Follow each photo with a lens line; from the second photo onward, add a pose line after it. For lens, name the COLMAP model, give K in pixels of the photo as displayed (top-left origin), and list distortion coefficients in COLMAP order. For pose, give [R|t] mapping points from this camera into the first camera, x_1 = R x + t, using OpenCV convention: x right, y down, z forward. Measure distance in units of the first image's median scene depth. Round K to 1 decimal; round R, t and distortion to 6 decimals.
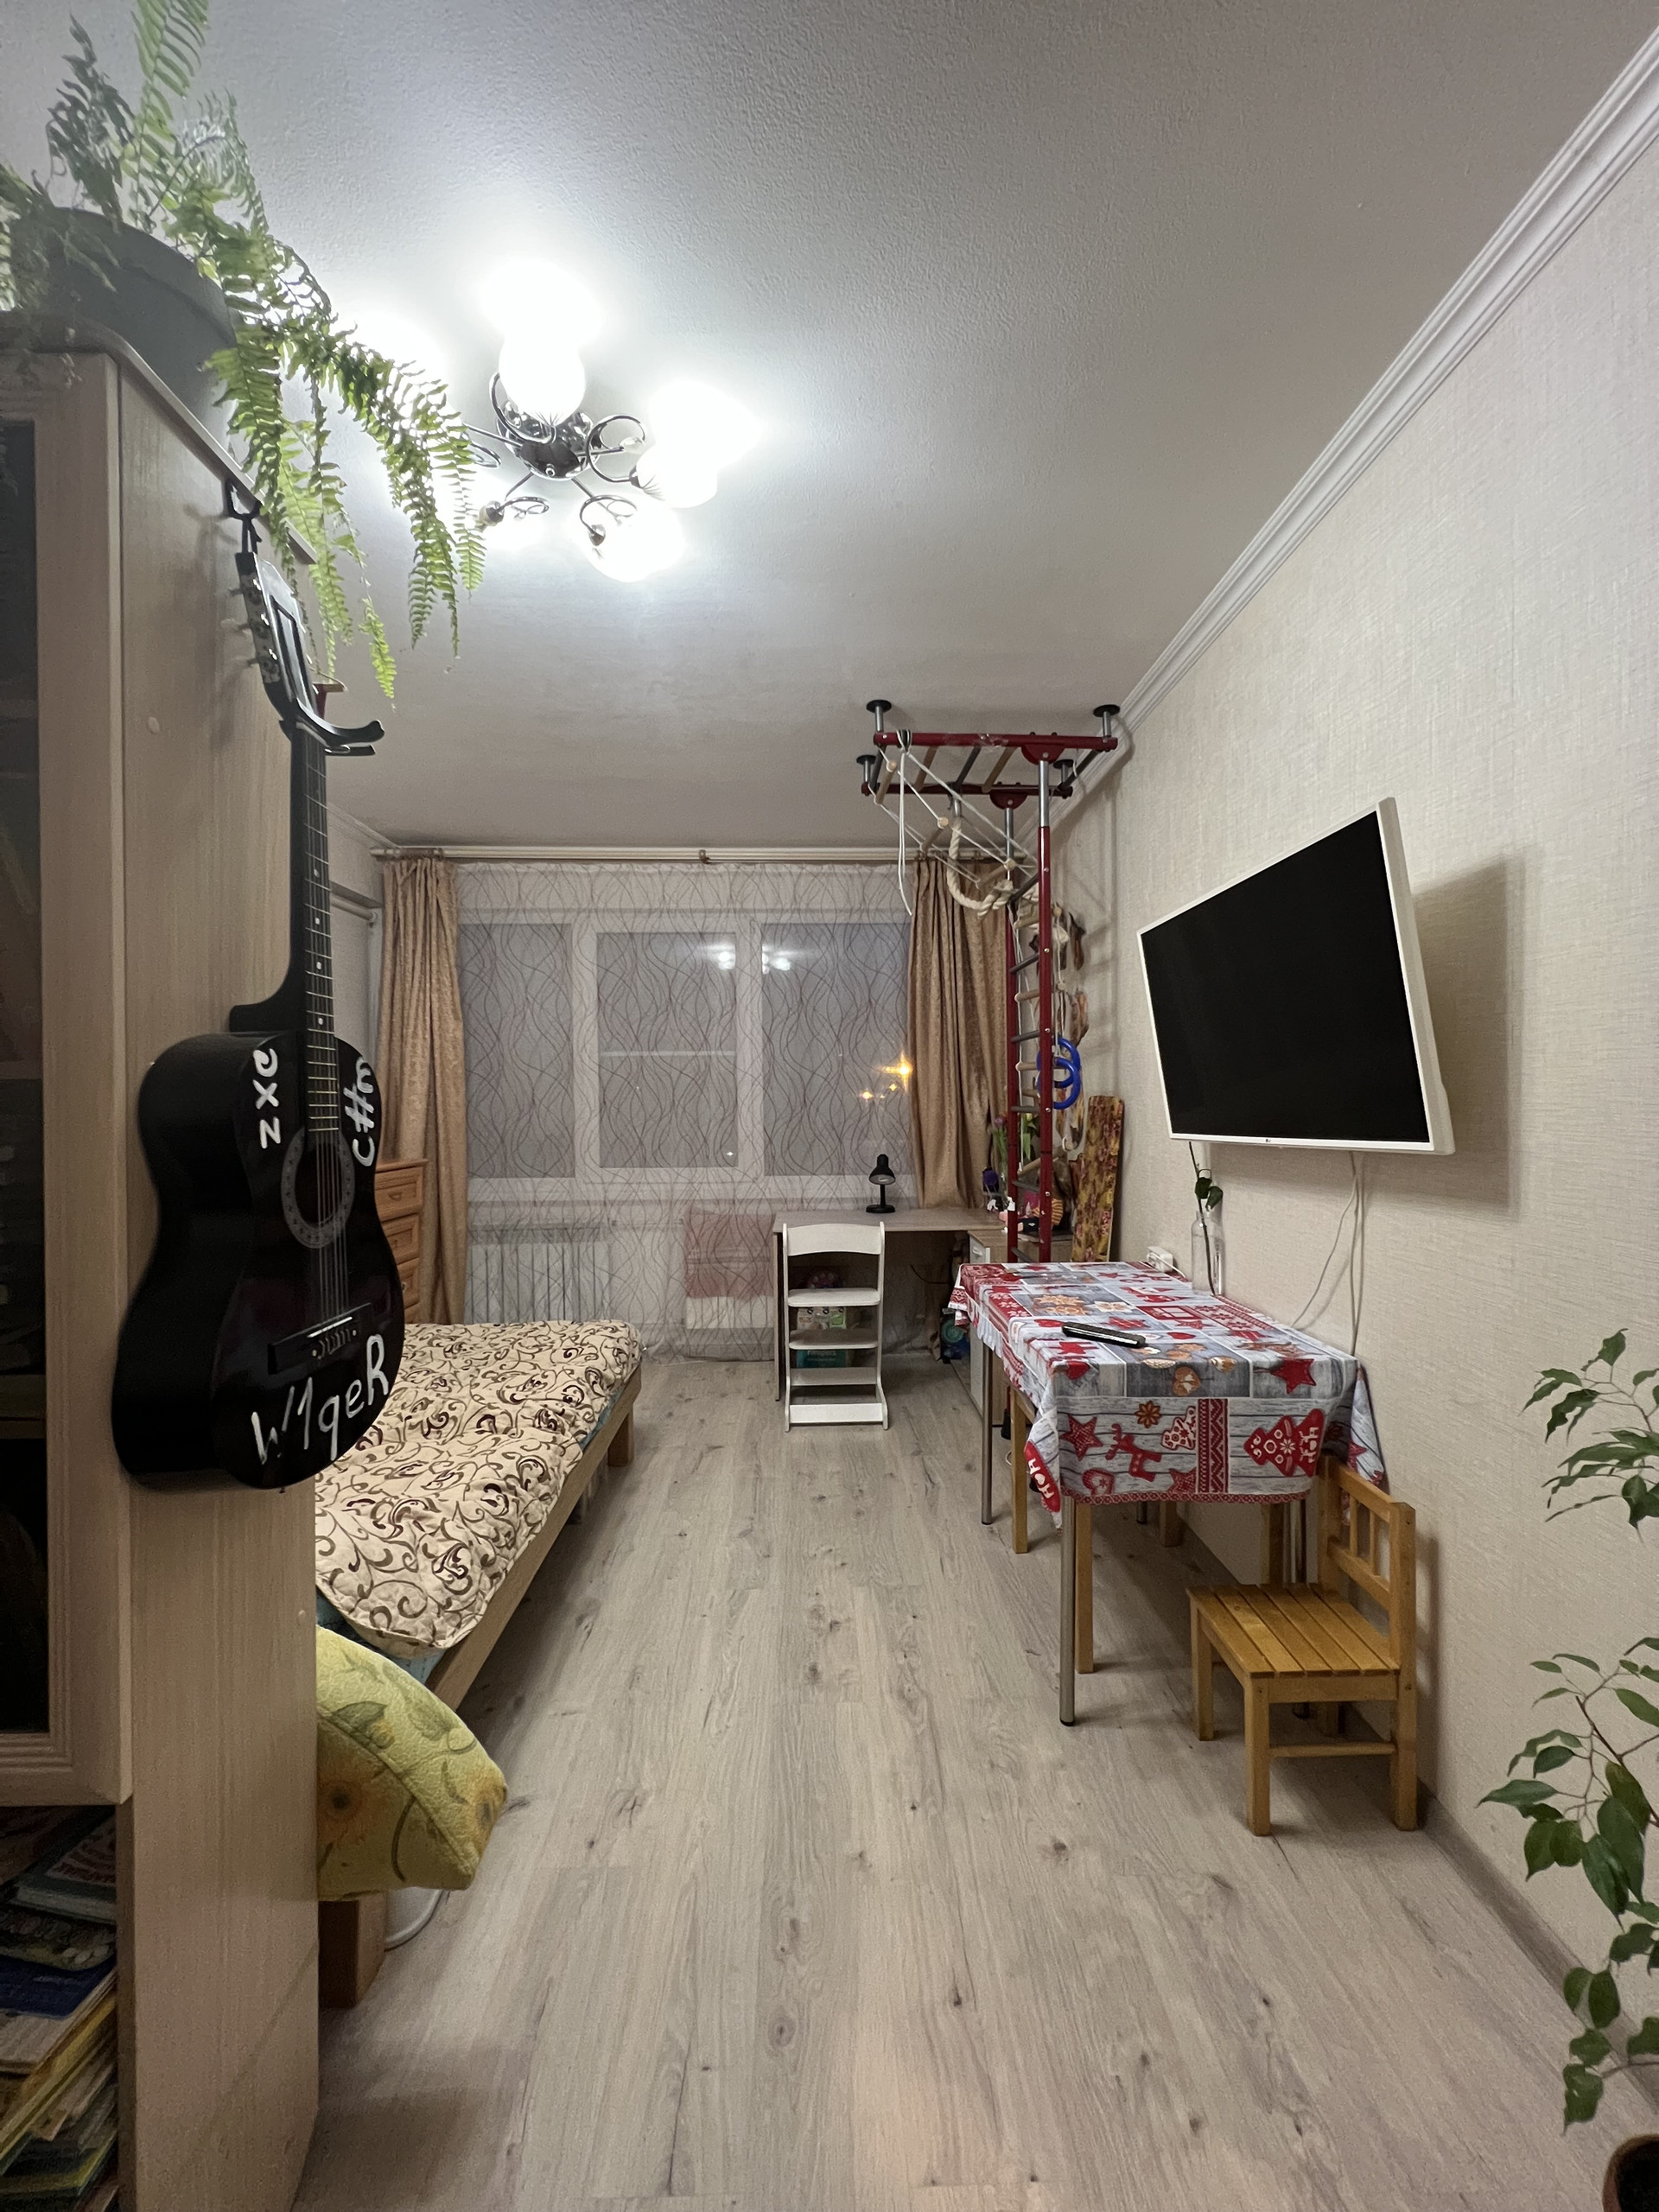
lens RADIAL K [[883.2, 0, 828.3], [0, 883.2, 1108.8], [0, 0, 1]] dist [-0.000913, 0.000733]
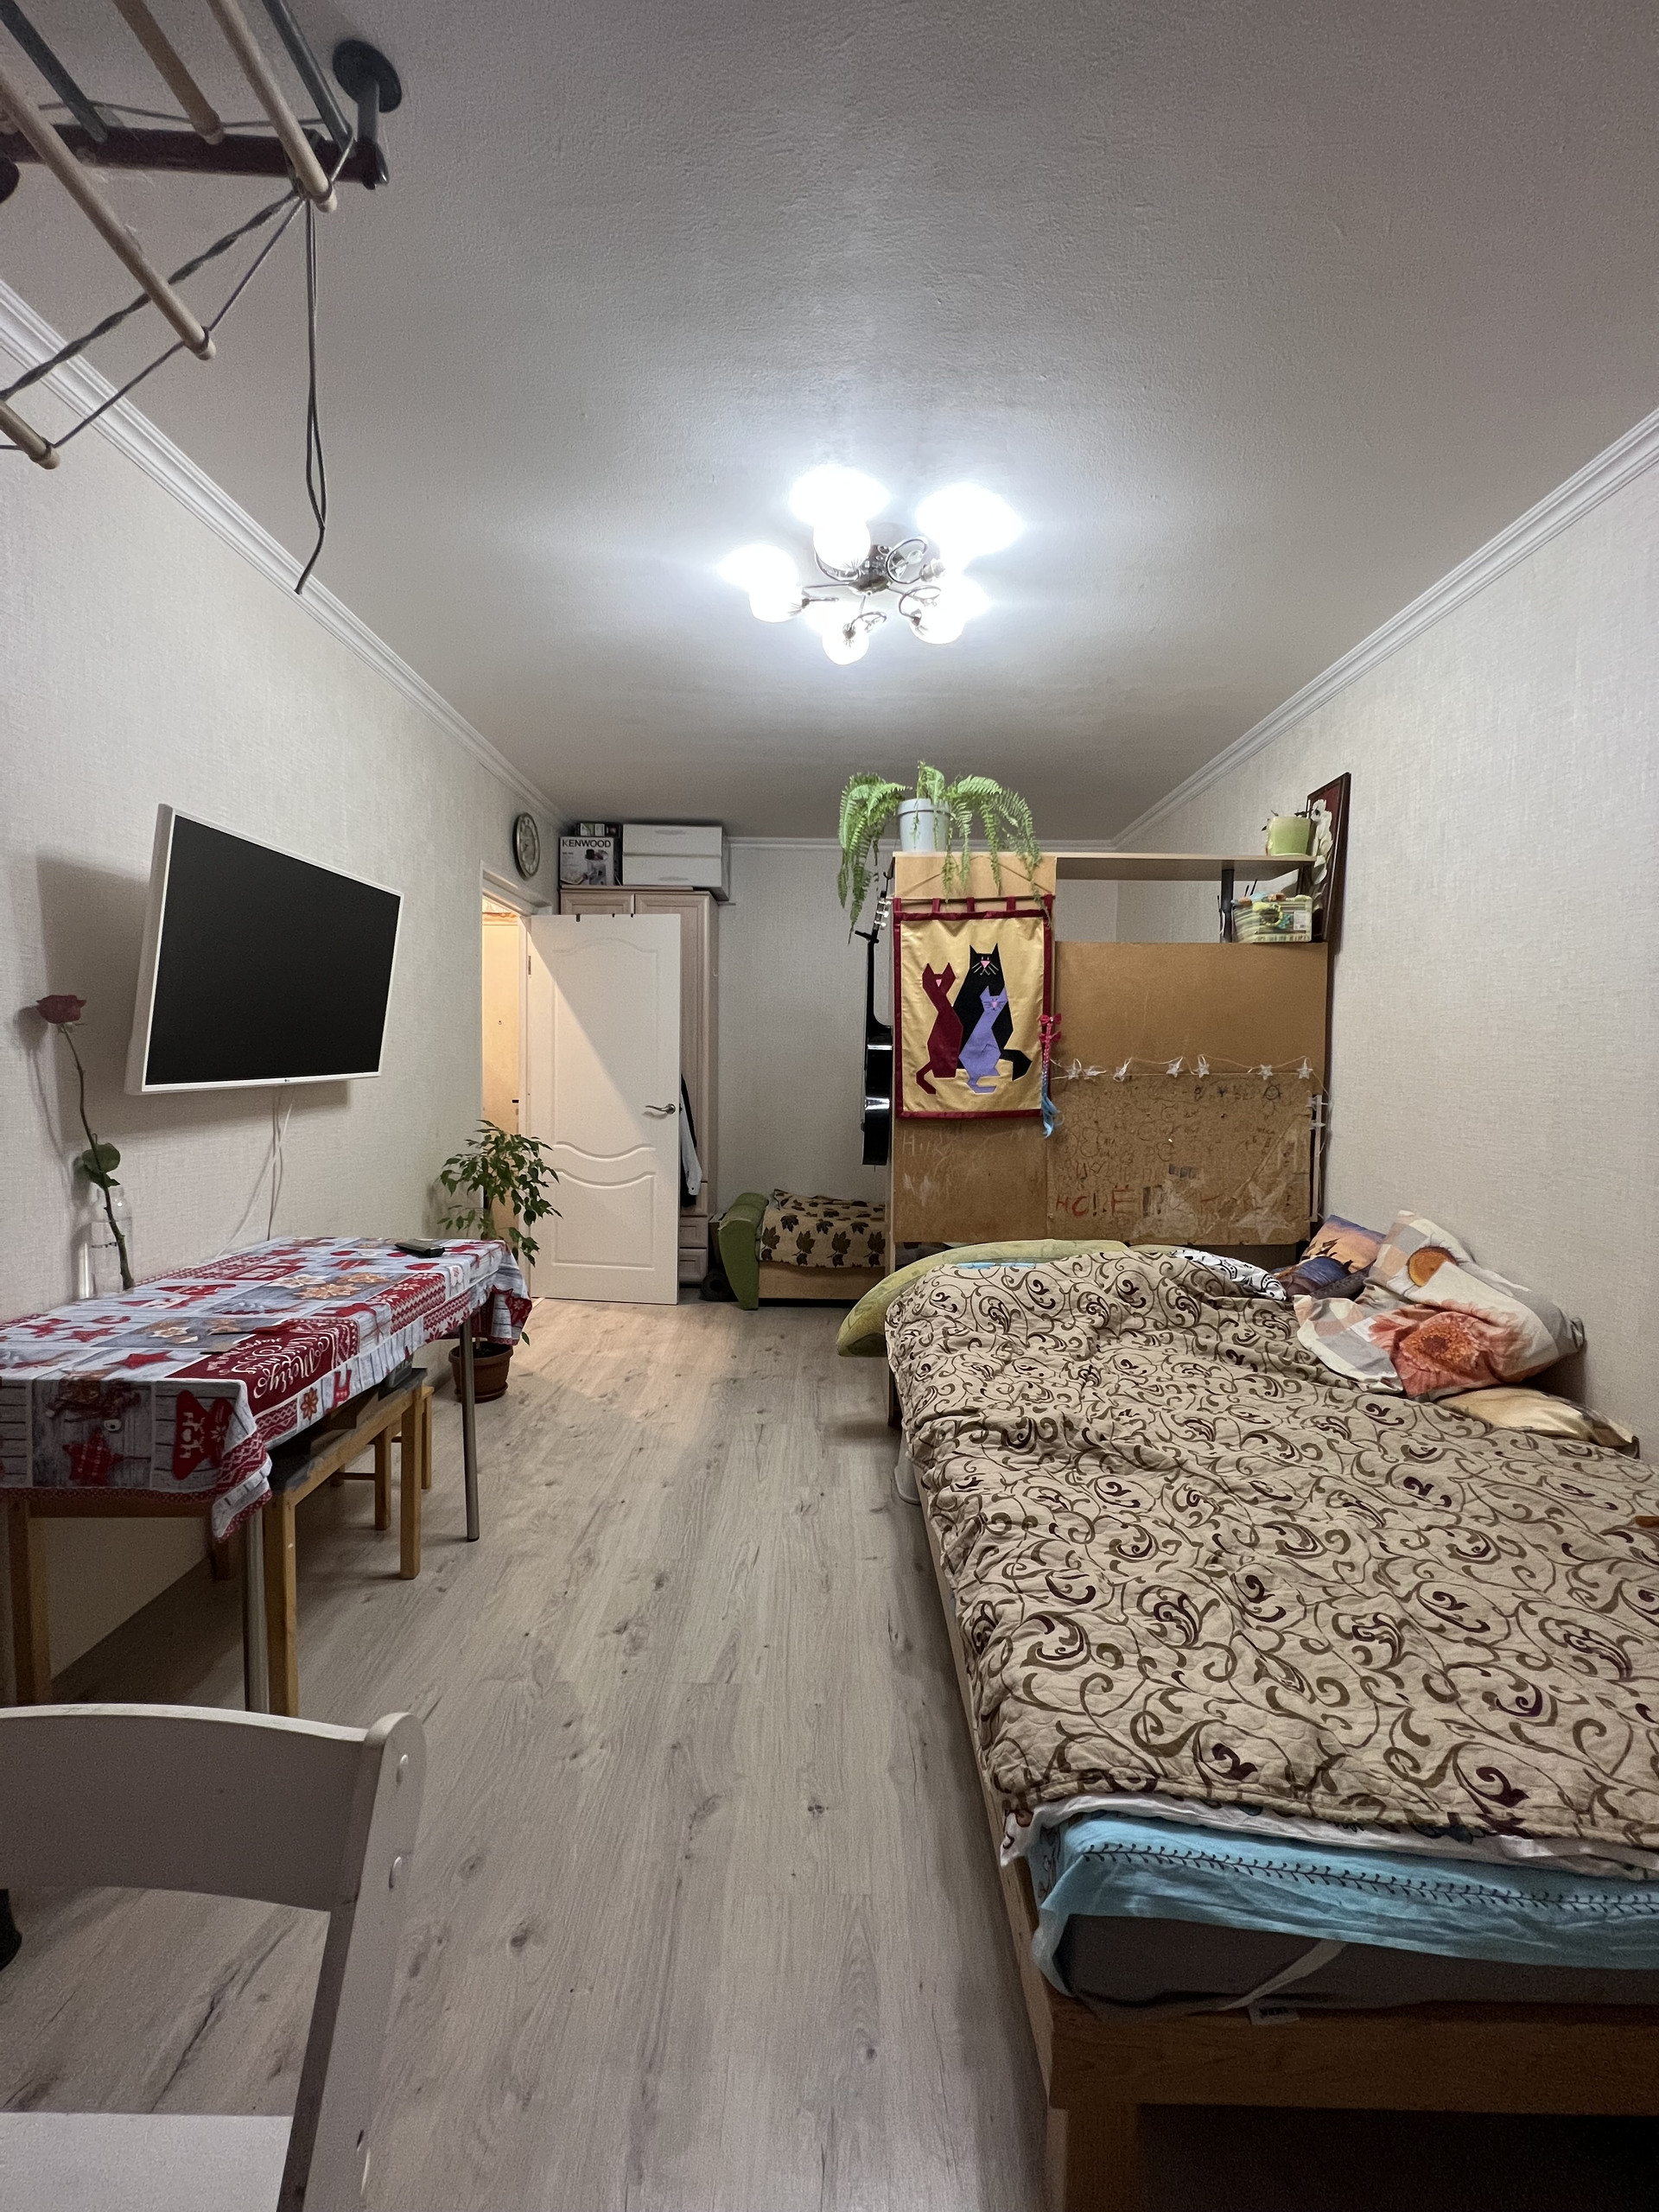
lens RADIAL K [[883.2, 0, 828.3], [0, 883.2, 1108.8], [0, 0, 1]] dist [-0.000913, 0.000733]
pose [[-0.999715, -0.005381, 0.023253, -0.273130], [-0.003997, 0.998242, 0.059141, 0.001299], [-0.023531, 0.059032, -0.997979, 2.285948]]
